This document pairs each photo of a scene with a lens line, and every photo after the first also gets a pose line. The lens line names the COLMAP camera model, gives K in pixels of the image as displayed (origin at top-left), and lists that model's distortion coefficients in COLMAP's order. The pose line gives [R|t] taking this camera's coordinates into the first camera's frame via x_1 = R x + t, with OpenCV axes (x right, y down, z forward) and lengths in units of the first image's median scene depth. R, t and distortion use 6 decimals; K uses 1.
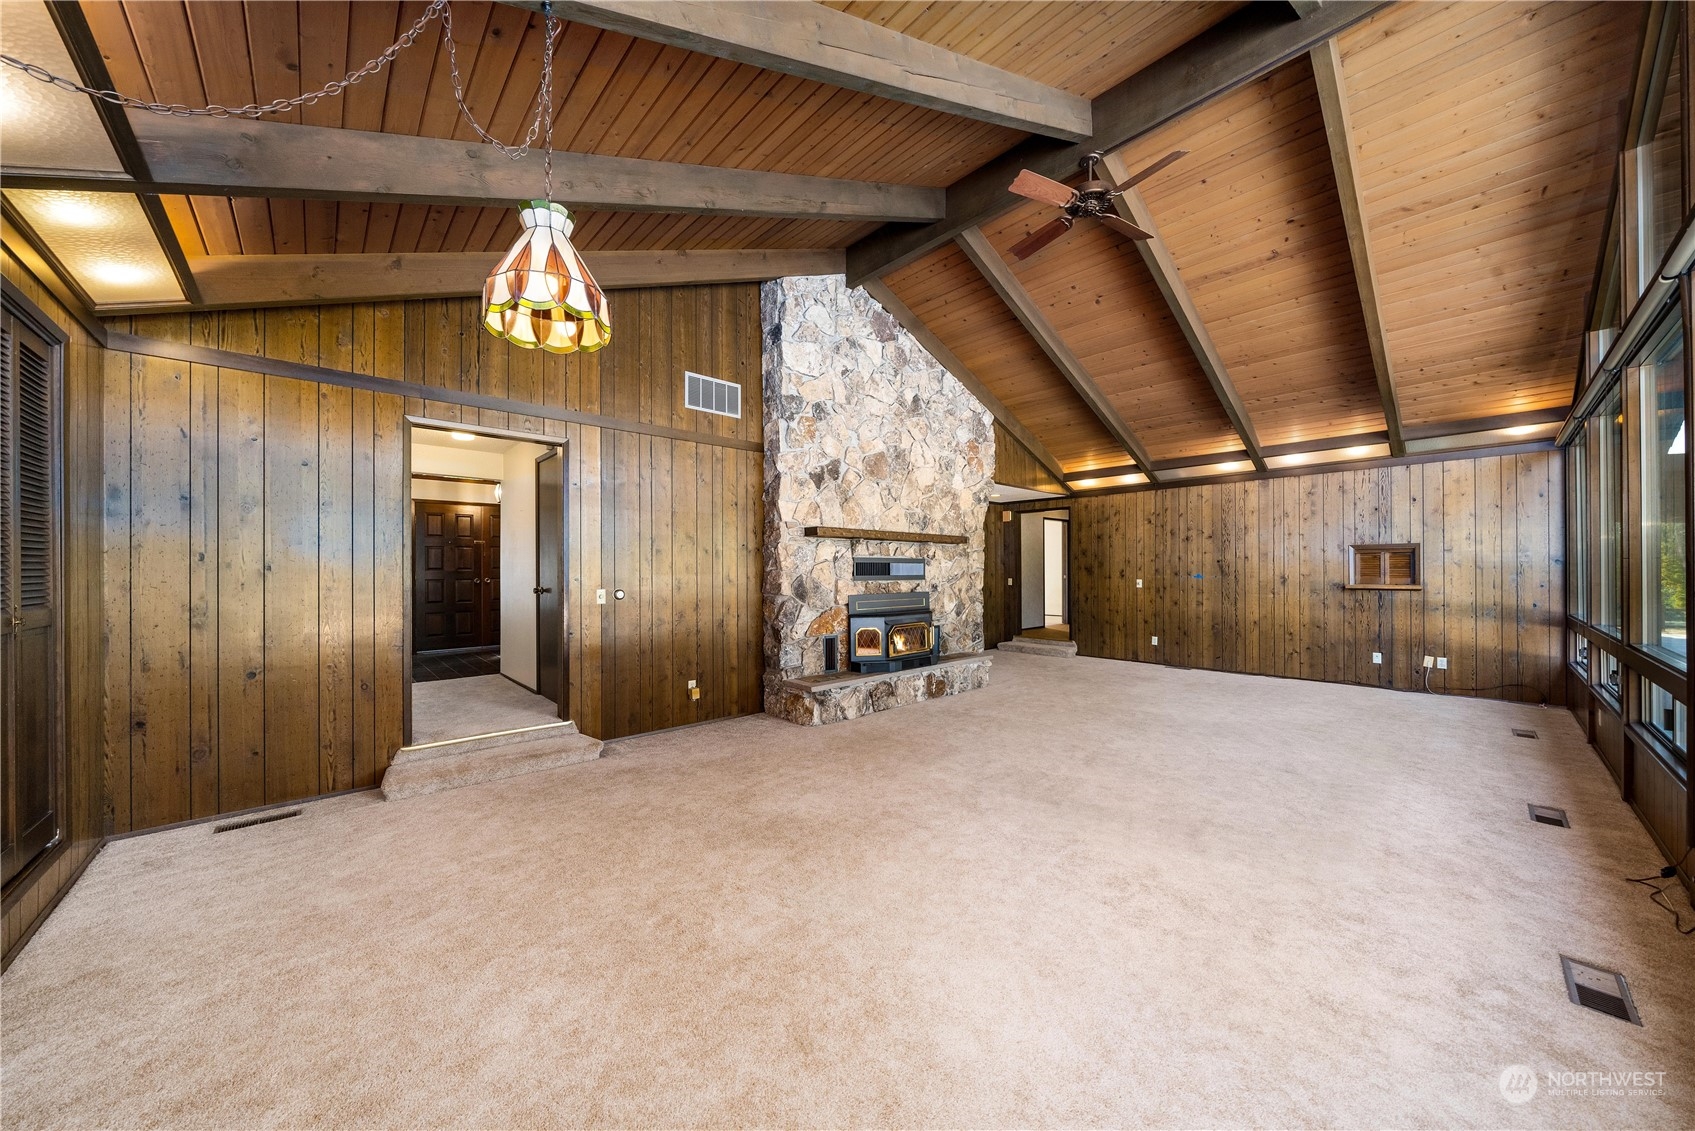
lens RADIAL K [[569.3, 0, 841.0], [0, 569.3, 568.1], [0, 0, 1]] dist [-0.006901, 0.000014]
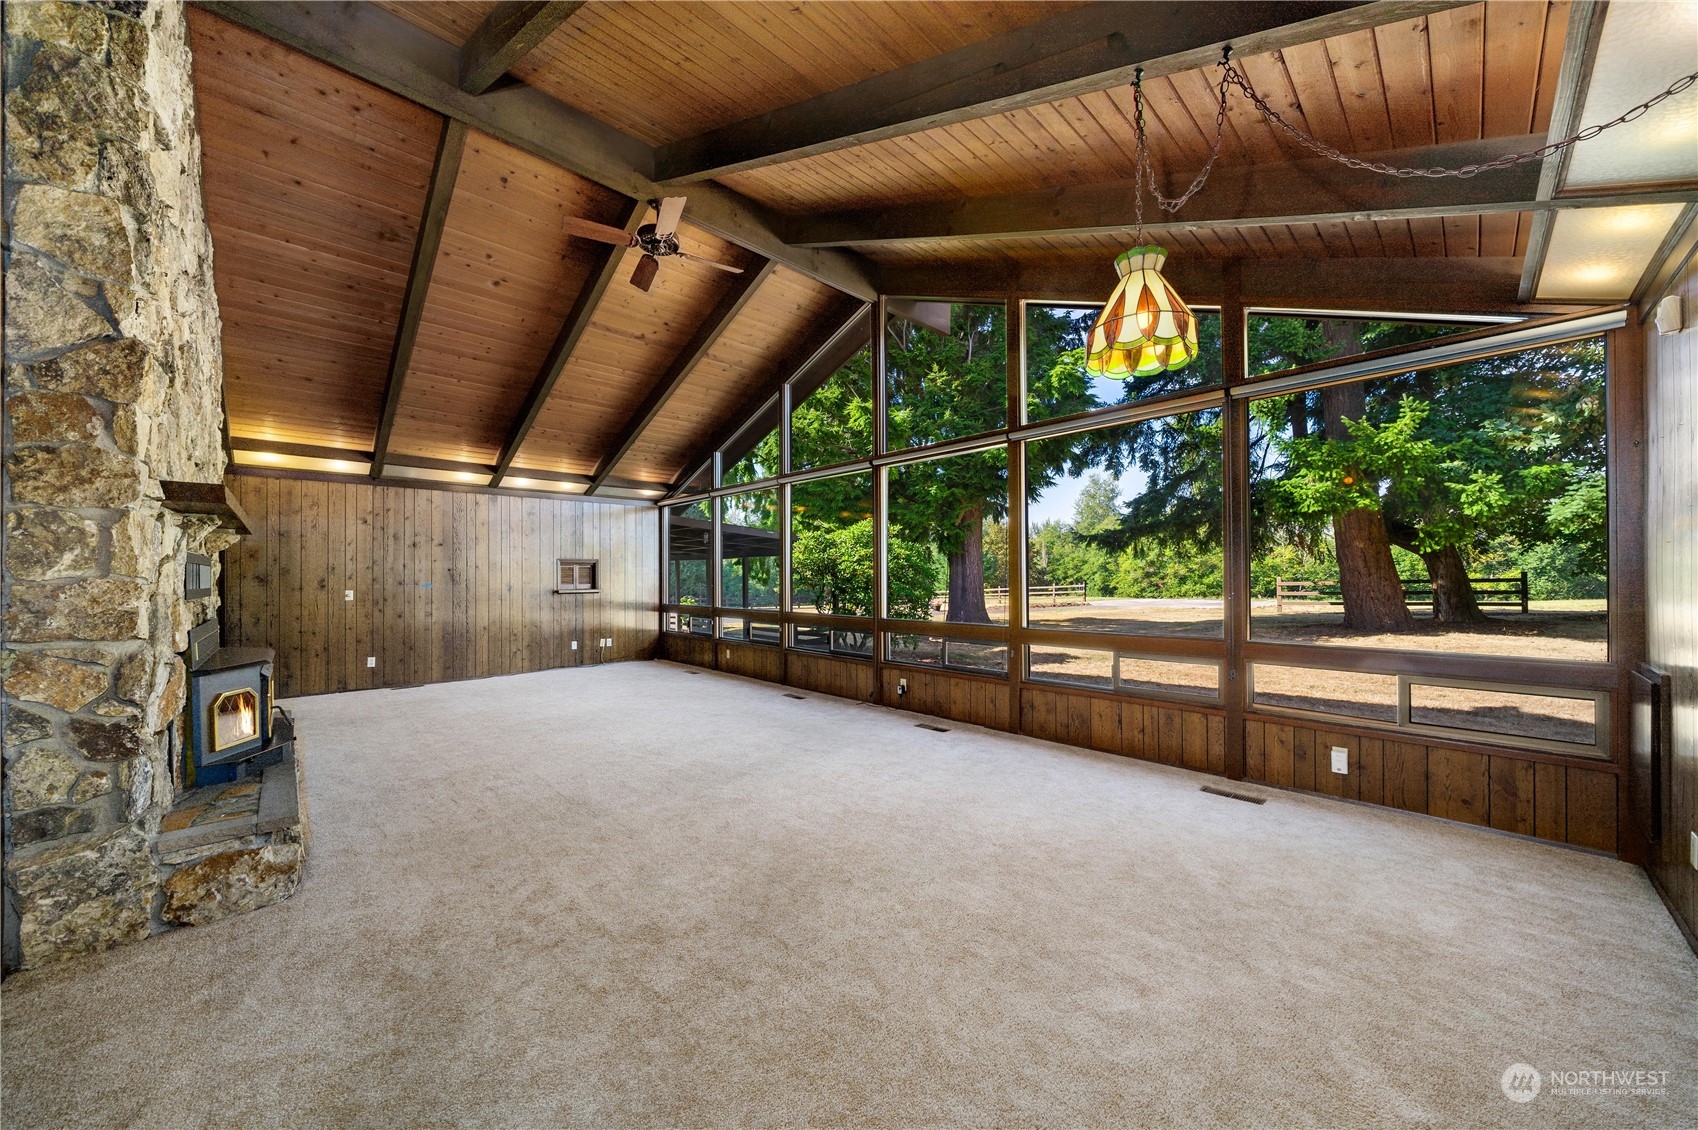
lens RADIAL K [[570.3, 0, 845.4], [0, 570.3, 574.8], [0, 0, 1]] dist [-0.006901, 0.000014]
pose [[0.001640, 0.006023, 0.999981, -0.368866], [-0.000887, 0.999981, -0.006022, 0.002168], [-0.999998, -0.000877, 0.001645, 0.356186]]
